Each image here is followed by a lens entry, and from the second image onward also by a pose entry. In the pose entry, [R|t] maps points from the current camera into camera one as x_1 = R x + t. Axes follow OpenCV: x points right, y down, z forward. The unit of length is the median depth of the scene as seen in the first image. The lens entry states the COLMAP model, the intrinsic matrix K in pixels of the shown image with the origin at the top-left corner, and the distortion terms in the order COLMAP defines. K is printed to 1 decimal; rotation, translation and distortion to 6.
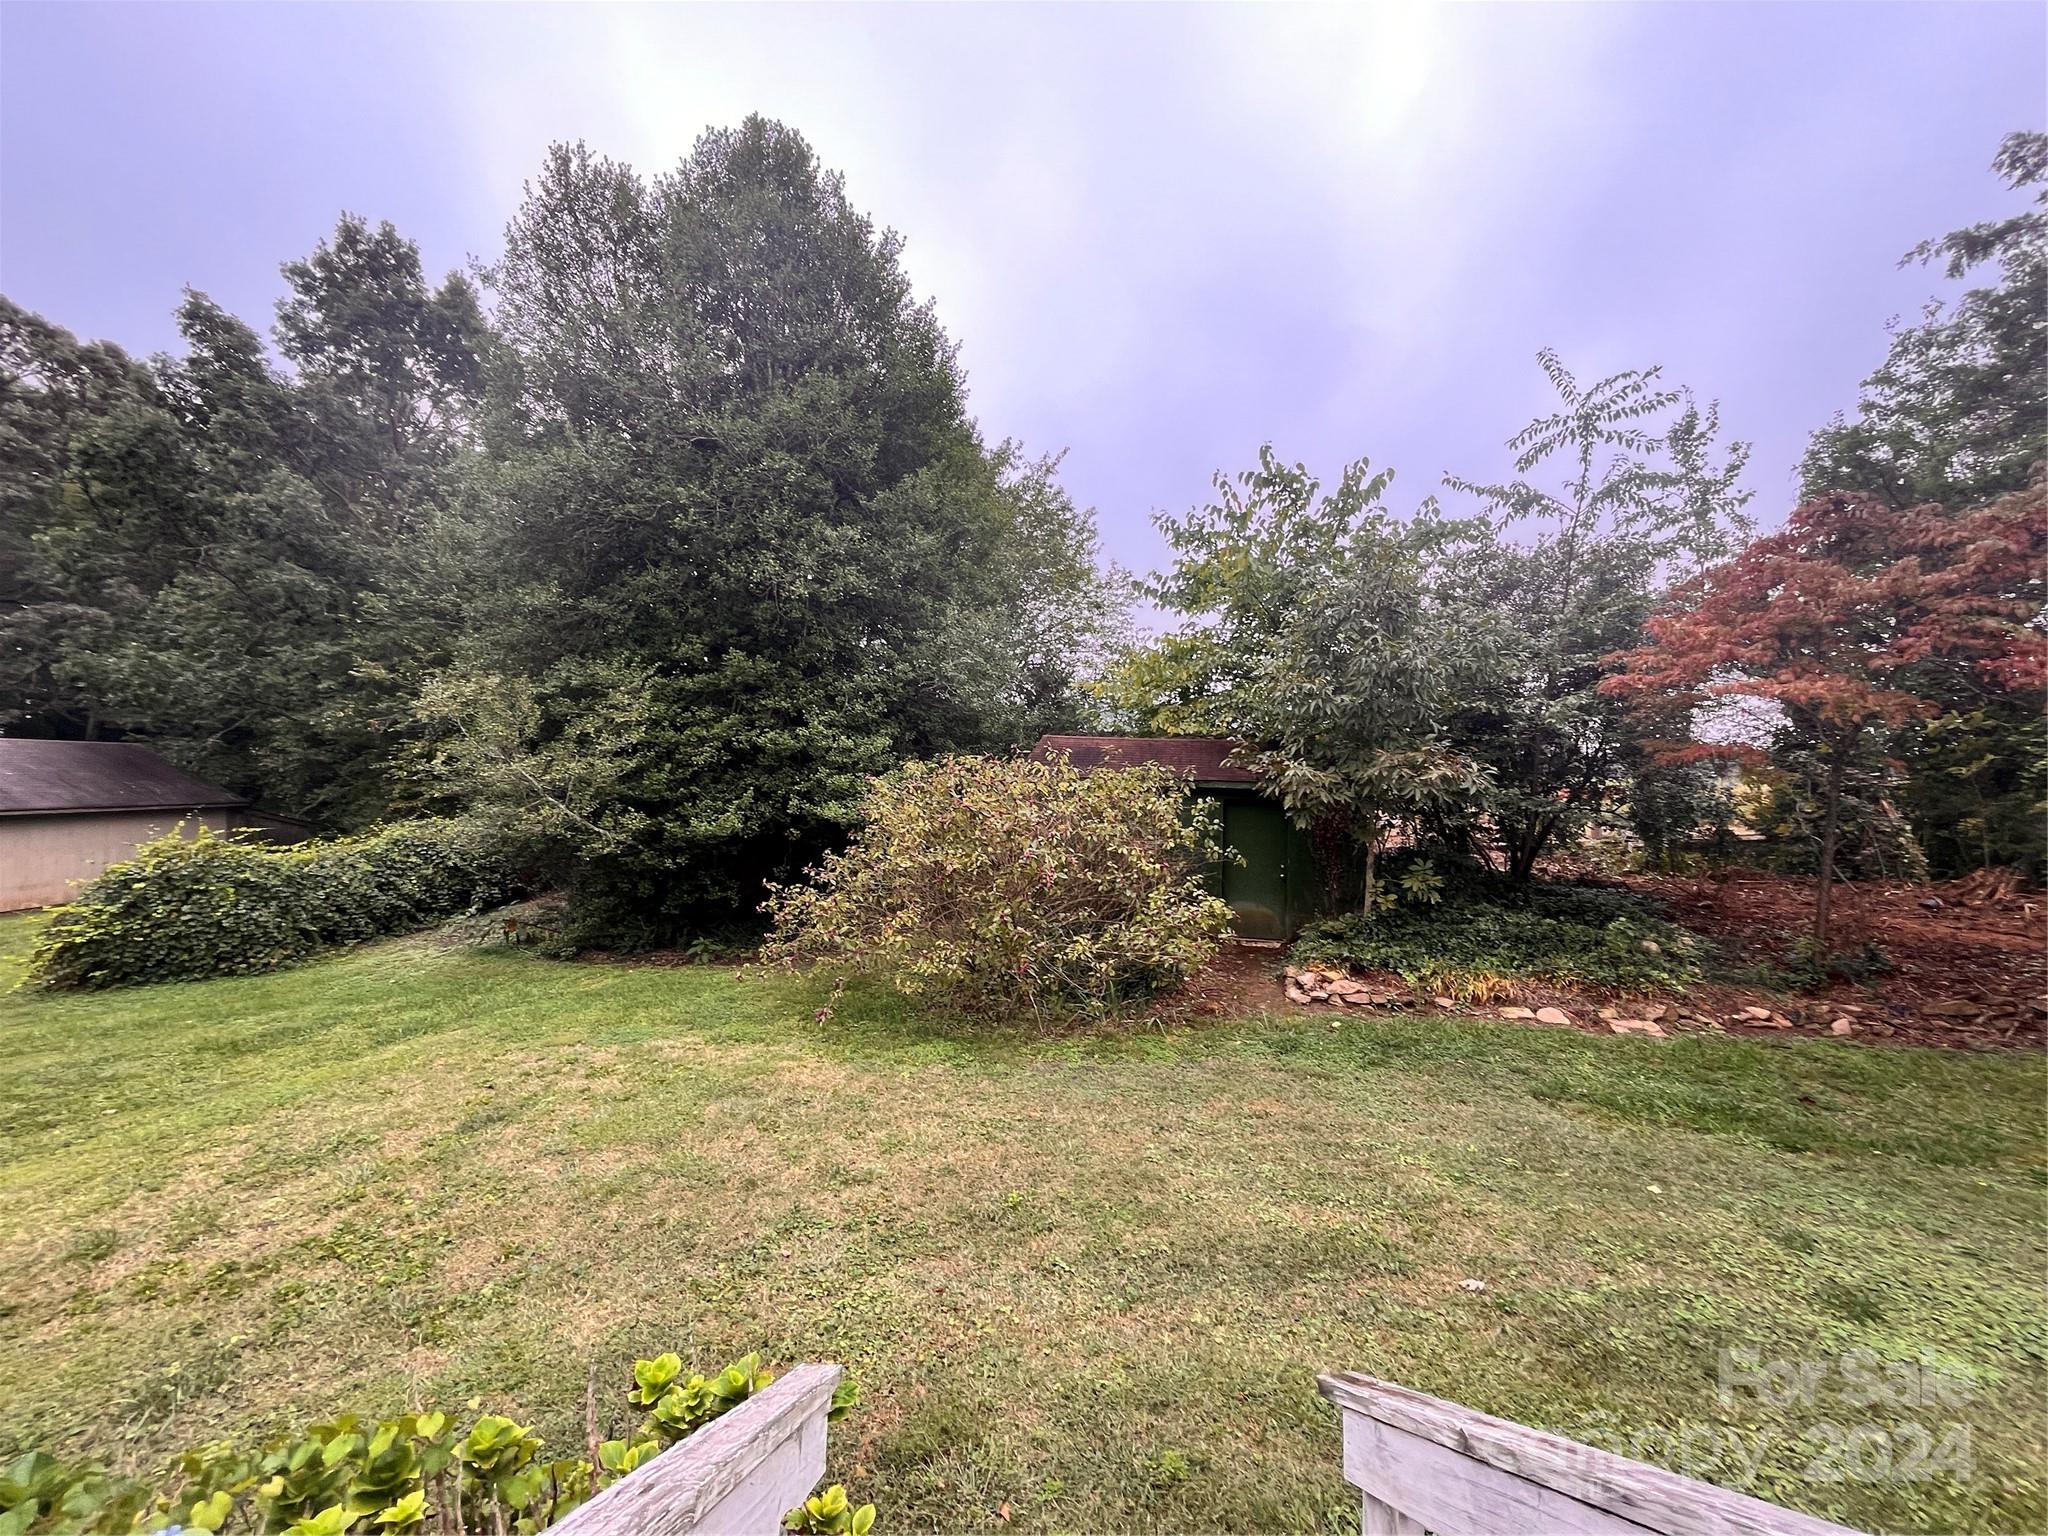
lens RADIAL K [[833.4, 0, 1023.9], [0, 833.4, 774.5], [0, 0, 1]] dist [0.000003, -0.000270]
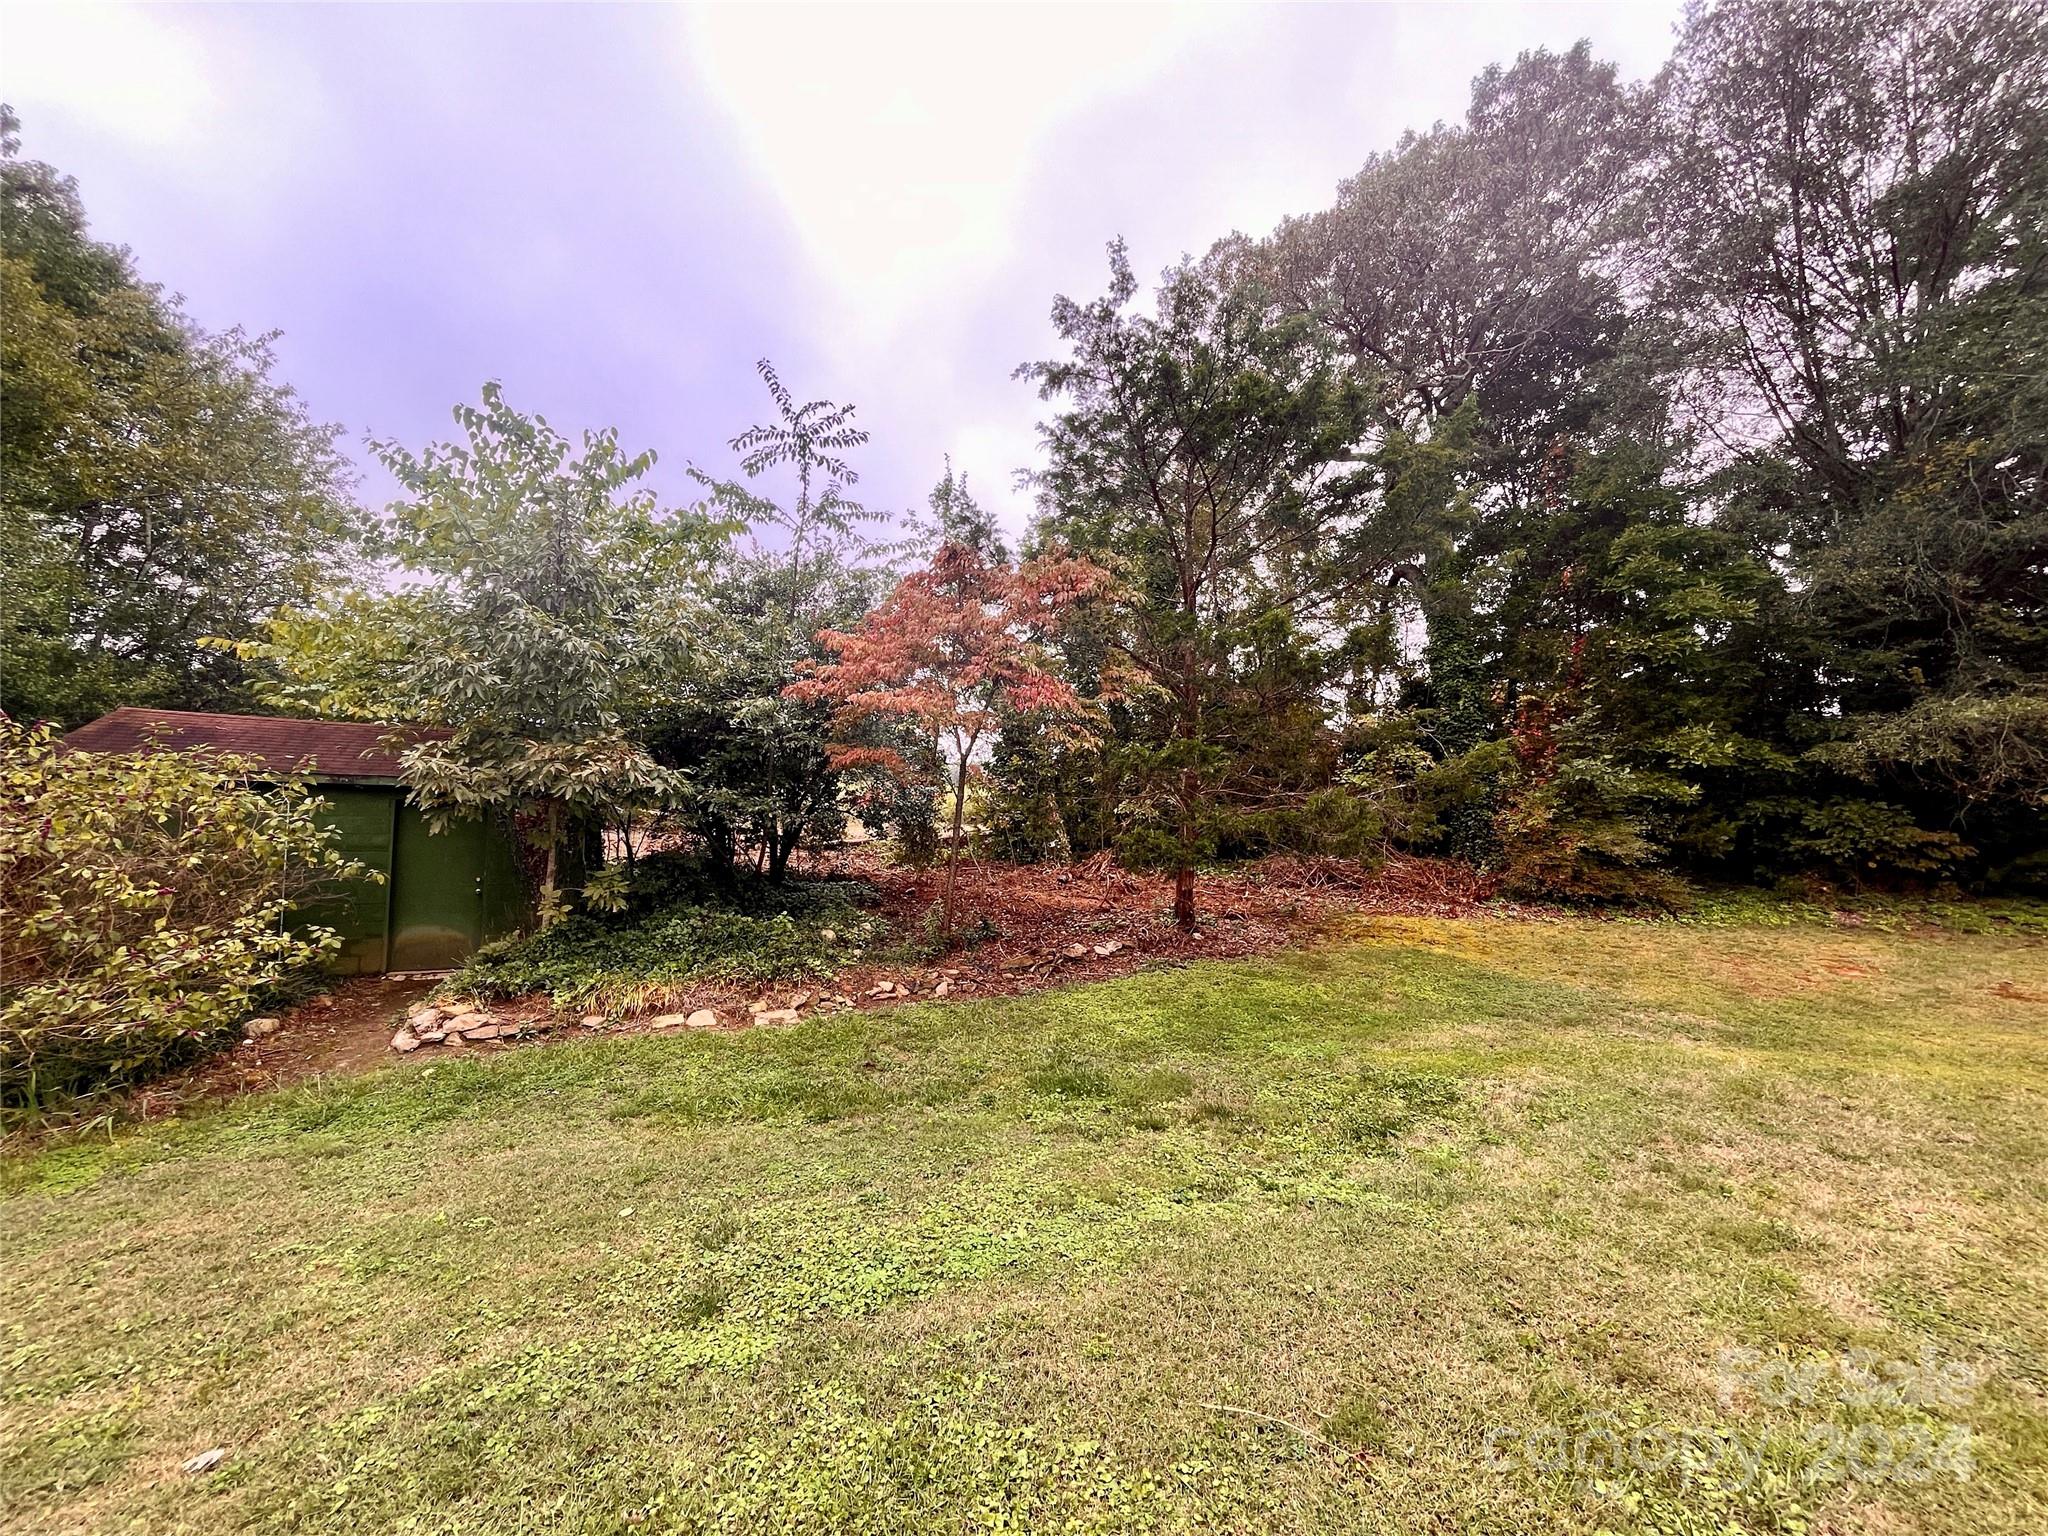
lens RADIAL K [[833.4, 0, 1024.1], [0, 833.4, 773.0], [0, 0, 1]] dist [0.000003, -0.000270]
pose [[0.783130, 0.019755, 0.621544, 0.282402], [-0.016335, 0.999804, -0.011196, 0.004653], [-0.621644, -0.001385, 0.783299, -0.004238]]
